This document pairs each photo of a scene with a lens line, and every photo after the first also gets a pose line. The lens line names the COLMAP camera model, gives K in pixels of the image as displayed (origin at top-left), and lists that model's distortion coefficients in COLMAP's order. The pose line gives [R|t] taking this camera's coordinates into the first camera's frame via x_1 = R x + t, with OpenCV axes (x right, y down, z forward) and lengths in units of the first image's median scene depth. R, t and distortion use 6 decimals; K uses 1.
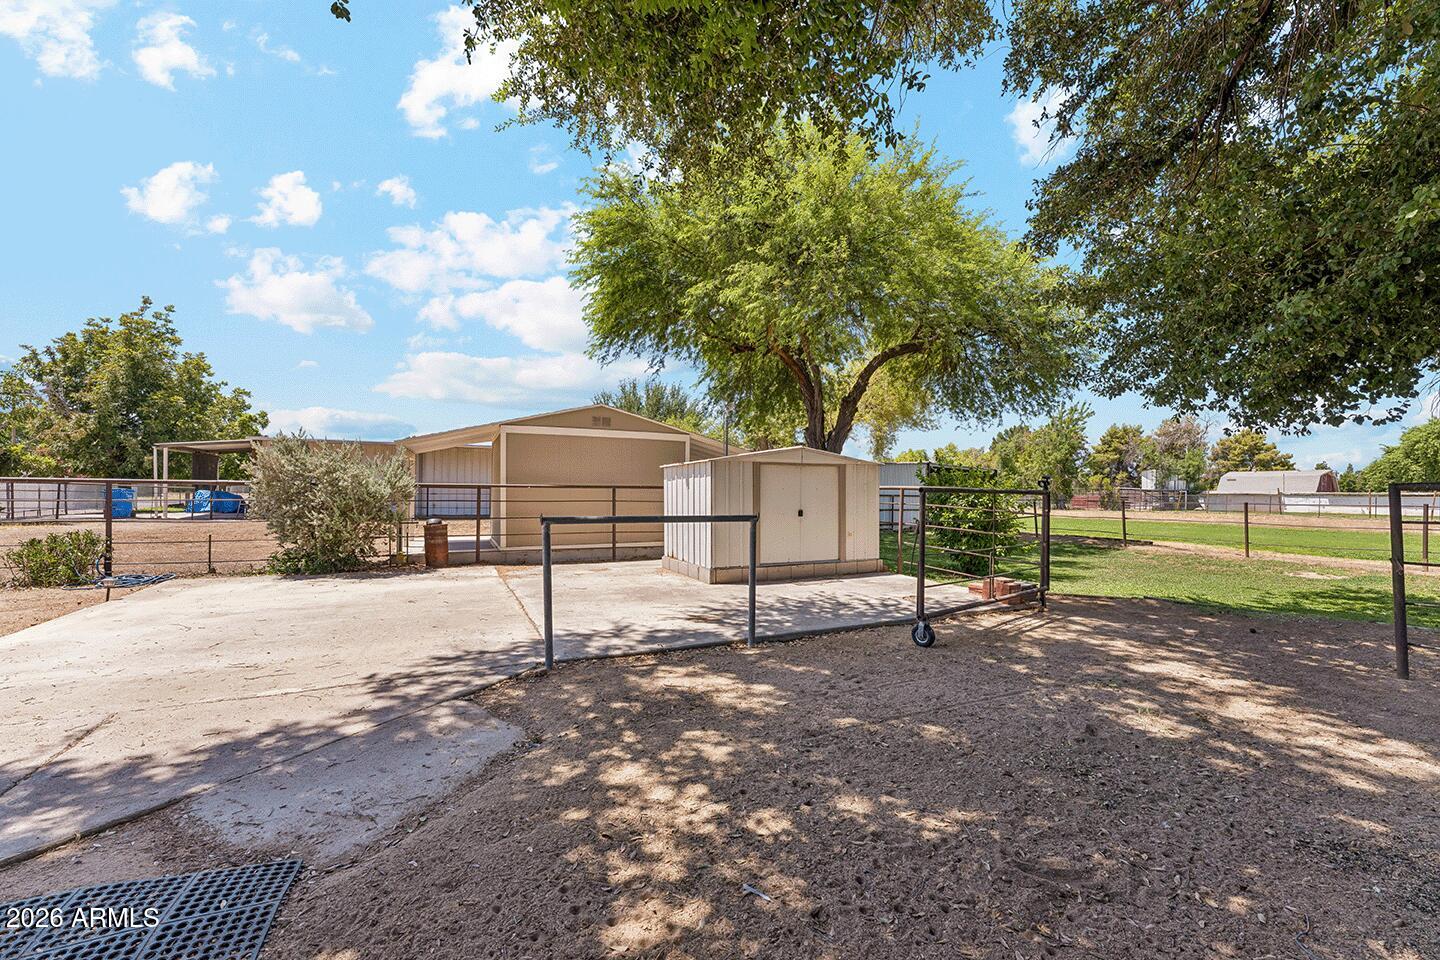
lens RADIAL K [[586.8, 0, 720.0], [0, 586.8, 480.0], [0, 0, 1]] dist [0.000077, -0.000034]
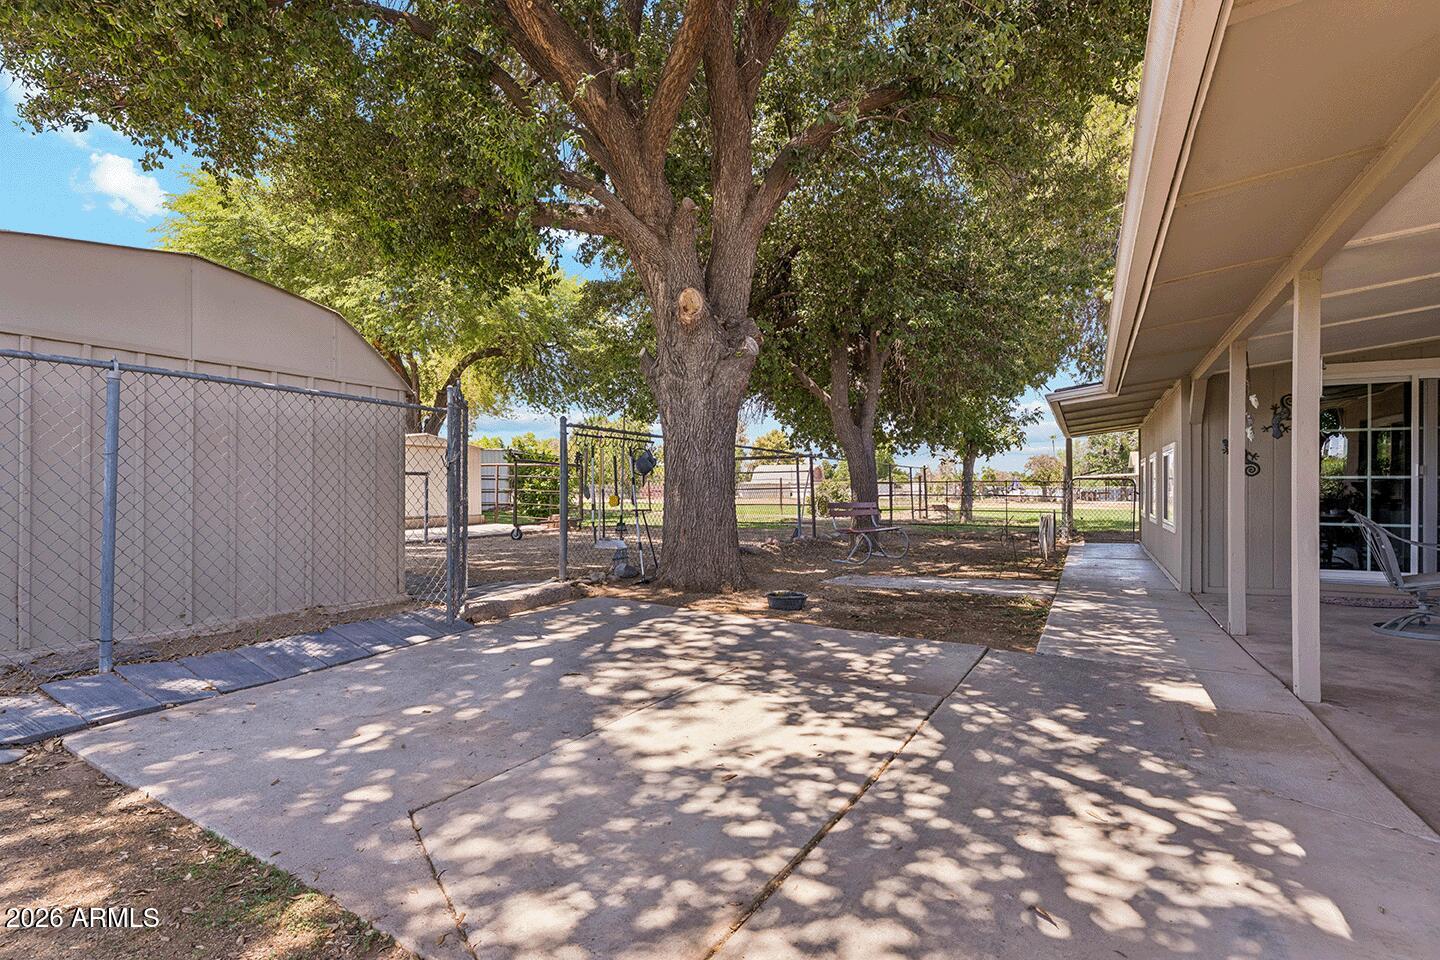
lens RADIAL K [[655.1, 0, 720.0], [0, 655.1, 480.0], [0, 0, 1]] dist [0.000830, 0.000019]
pose [[0.791019, -0.005667, 0.611765, -0.126387], [-0.003678, 0.999895, 0.014018, 0.013530], [-0.611781, -0.013338, 0.790915, -0.324696]]
